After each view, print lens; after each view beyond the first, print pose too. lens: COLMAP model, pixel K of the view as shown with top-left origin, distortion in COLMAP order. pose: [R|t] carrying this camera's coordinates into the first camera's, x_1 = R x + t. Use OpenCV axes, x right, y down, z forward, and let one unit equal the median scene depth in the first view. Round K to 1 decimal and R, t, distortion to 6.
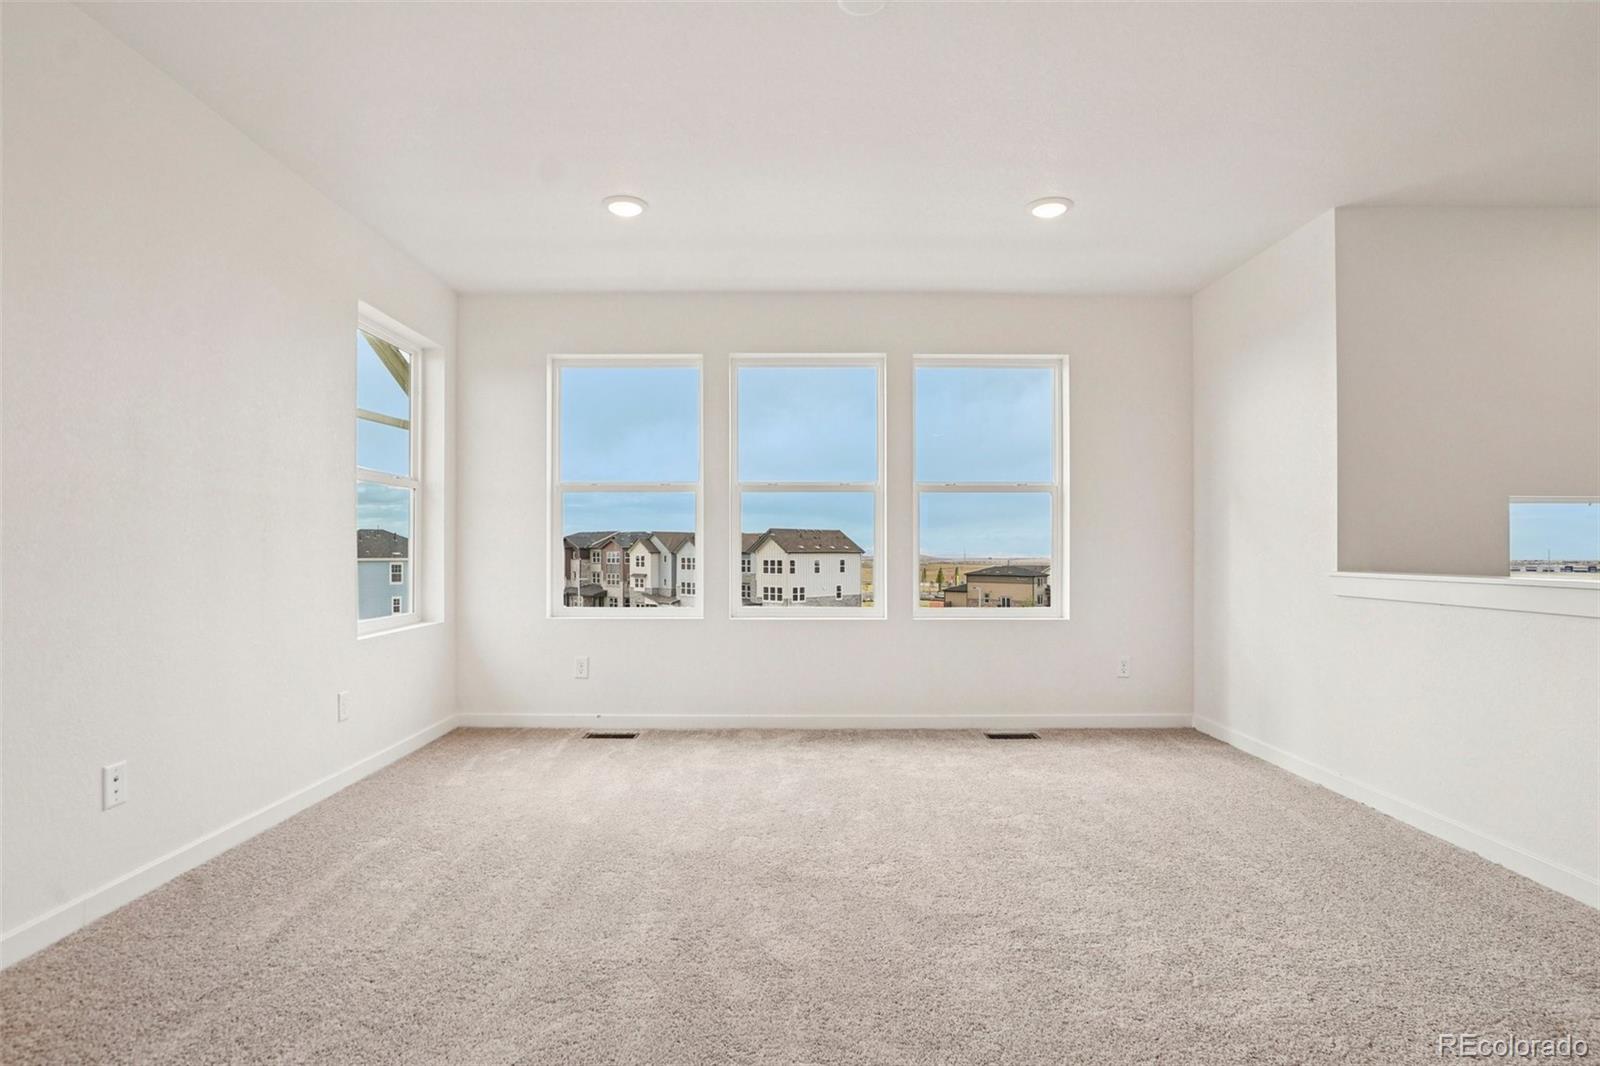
lens RADIAL K [[820.3, 0, 761.5], [0, 820.3, 555.9], [0, 0, 1]] dist [-0.045411, 0.023881]
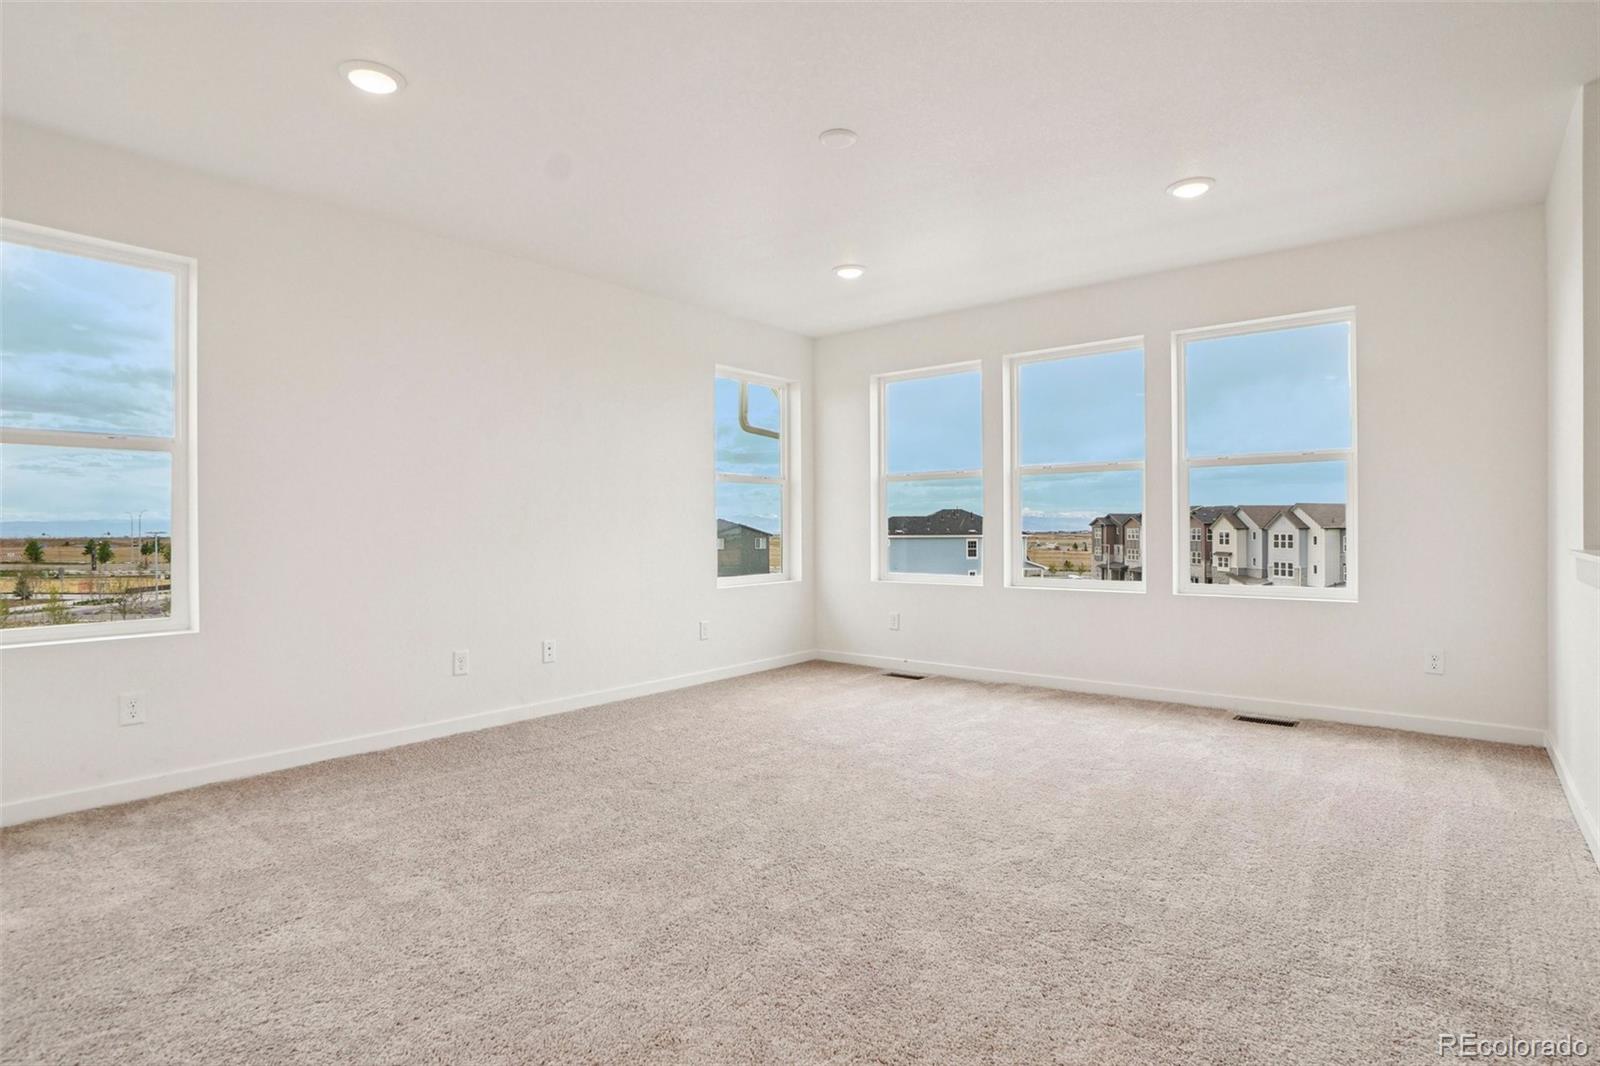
lens RADIAL K [[837.1, 0, 800.0], [0, 837.1, 533.0], [0, 0, 1]] dist [-0.048241, 0.024565]
pose [[0.767275, -0.002844, -0.641312, 0.241348], [0.002750, 0.999996, -0.001145, 0.001019], [0.641312, -0.000886, 0.767280, -0.039383]]
